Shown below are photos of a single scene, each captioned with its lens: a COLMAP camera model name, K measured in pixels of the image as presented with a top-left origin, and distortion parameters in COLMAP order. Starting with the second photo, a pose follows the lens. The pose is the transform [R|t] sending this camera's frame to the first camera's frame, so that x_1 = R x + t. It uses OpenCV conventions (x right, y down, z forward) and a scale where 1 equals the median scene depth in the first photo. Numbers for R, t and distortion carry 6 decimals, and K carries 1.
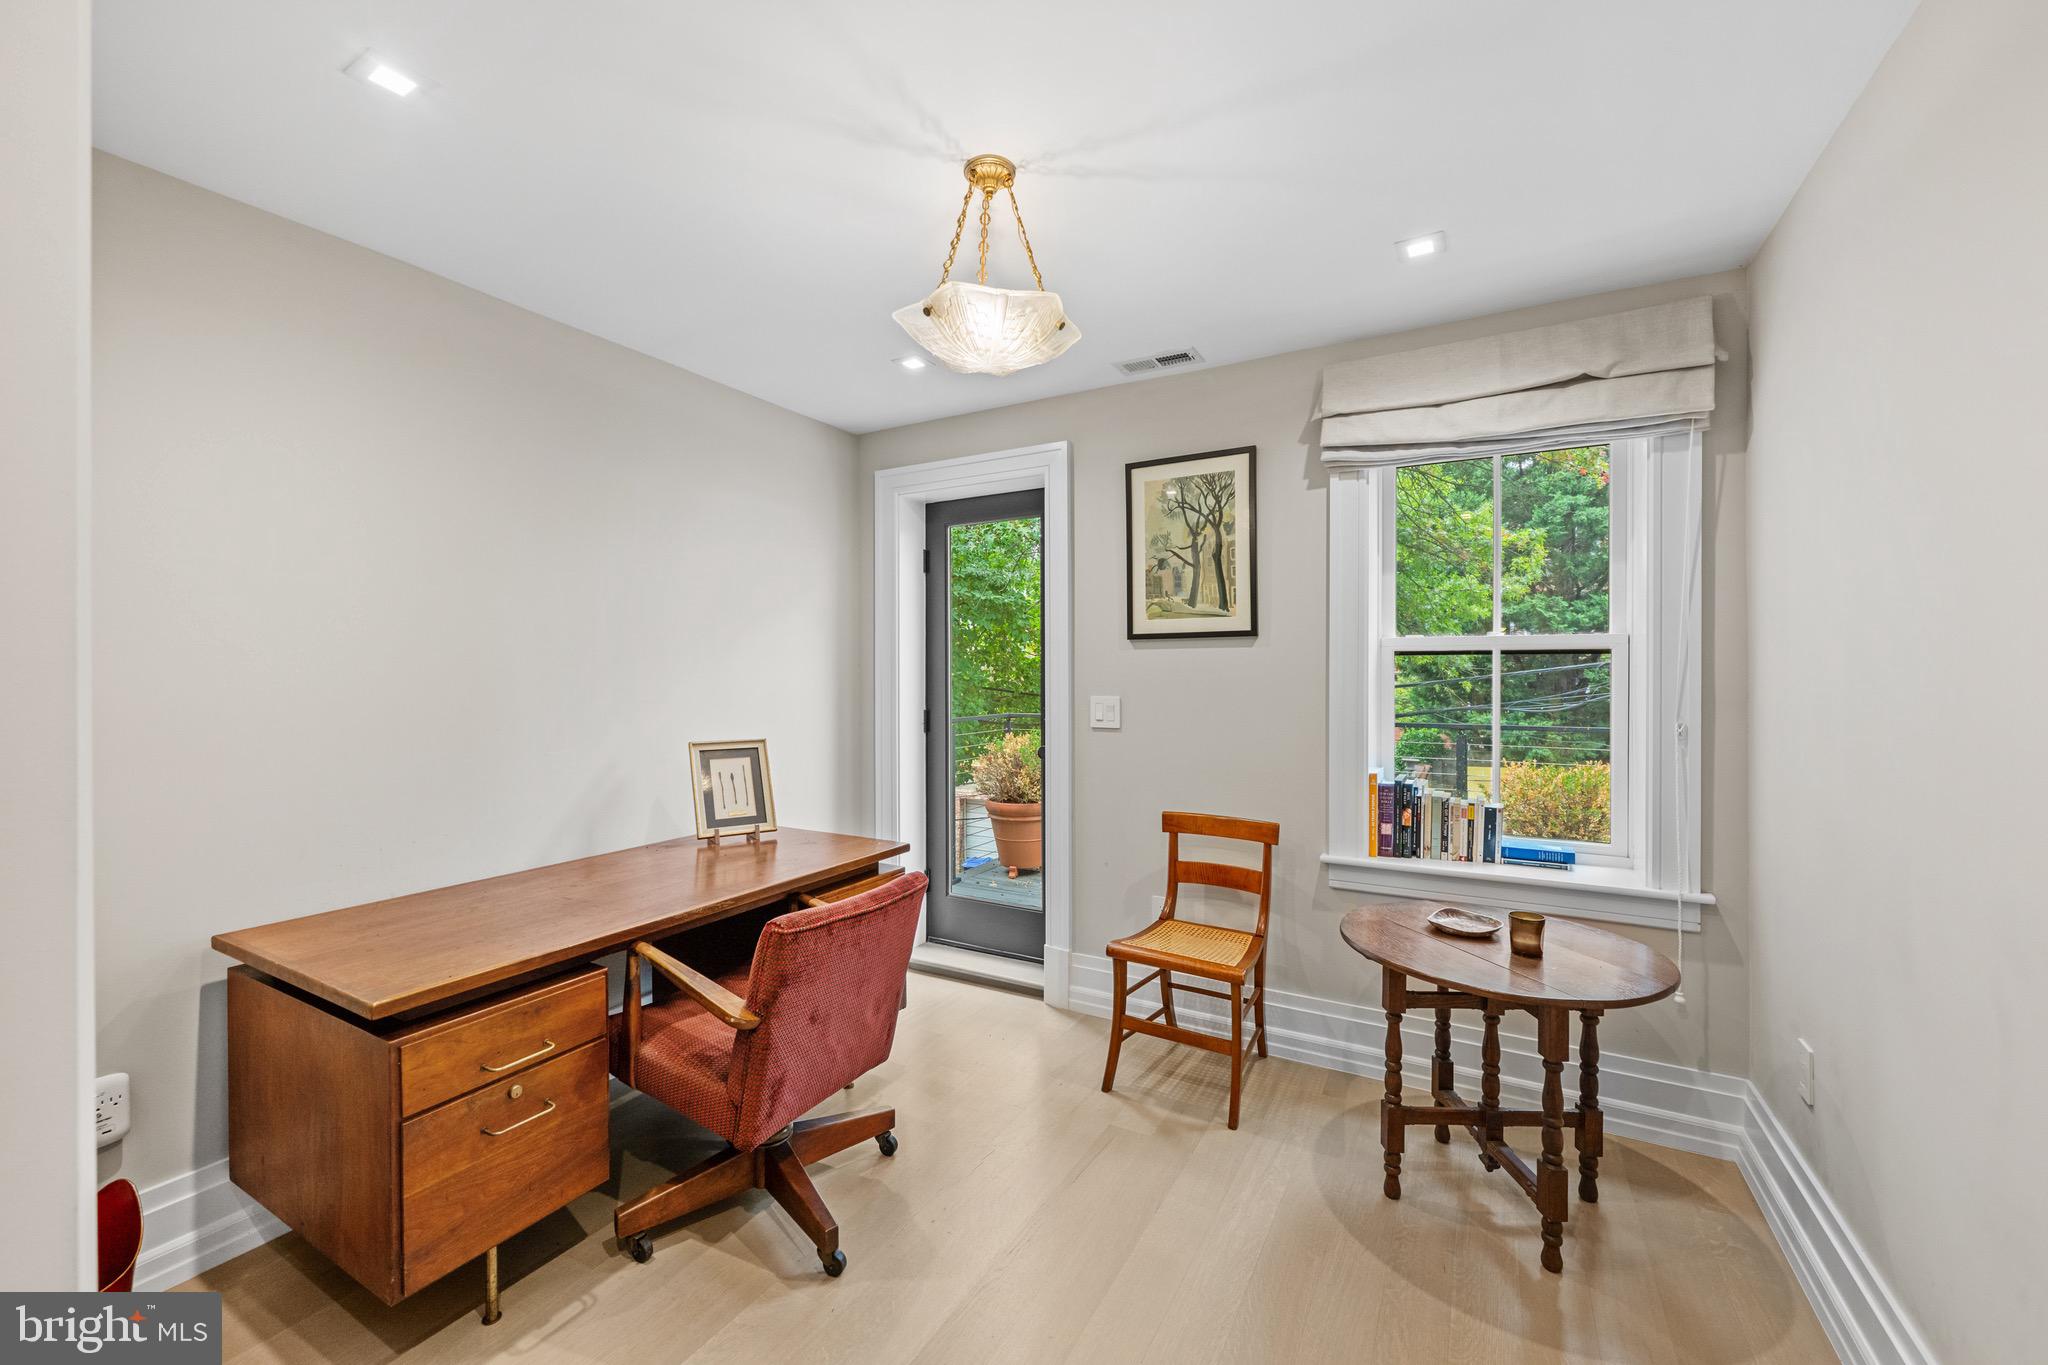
lens RADIAL K [[819.2, 0, 1022.7], [0, 819.2, 680.3], [0, 0, 1]] dist [0.010183, 0.000196]
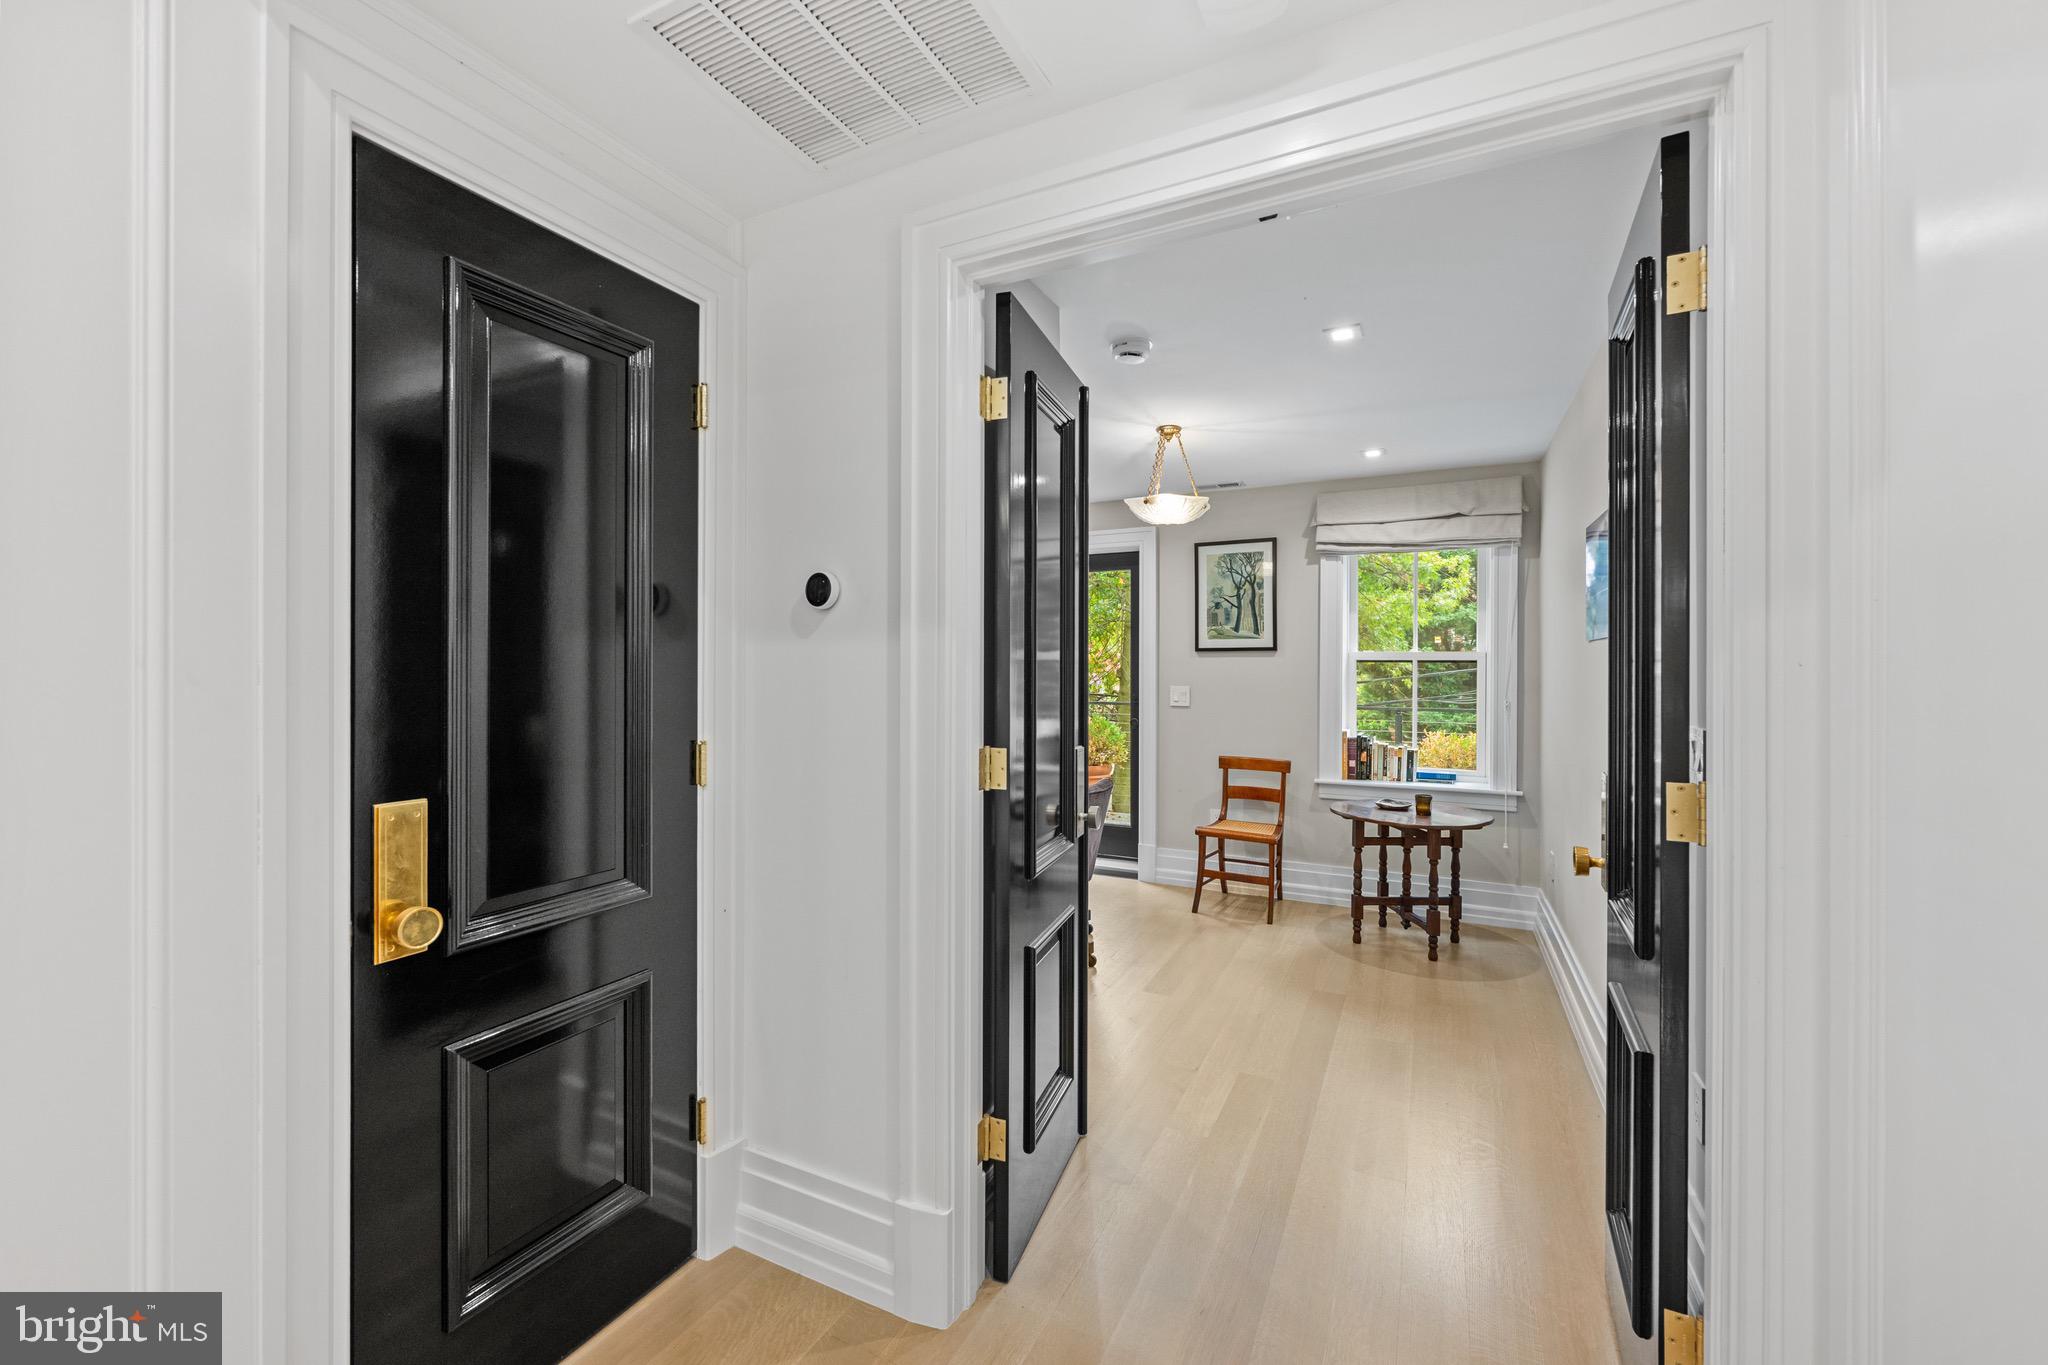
lens RADIAL K [[819.2, 0, 1021.8], [0, 819.2, 676.7], [0, 0, 1]] dist [0.010183, 0.000196]
pose [[0.998740, 0.003677, 0.050053, -0.346670], [-0.003638, 0.999993, -0.000856, 0.003121], [-0.050055, 0.000673, 0.998746, -0.705757]]
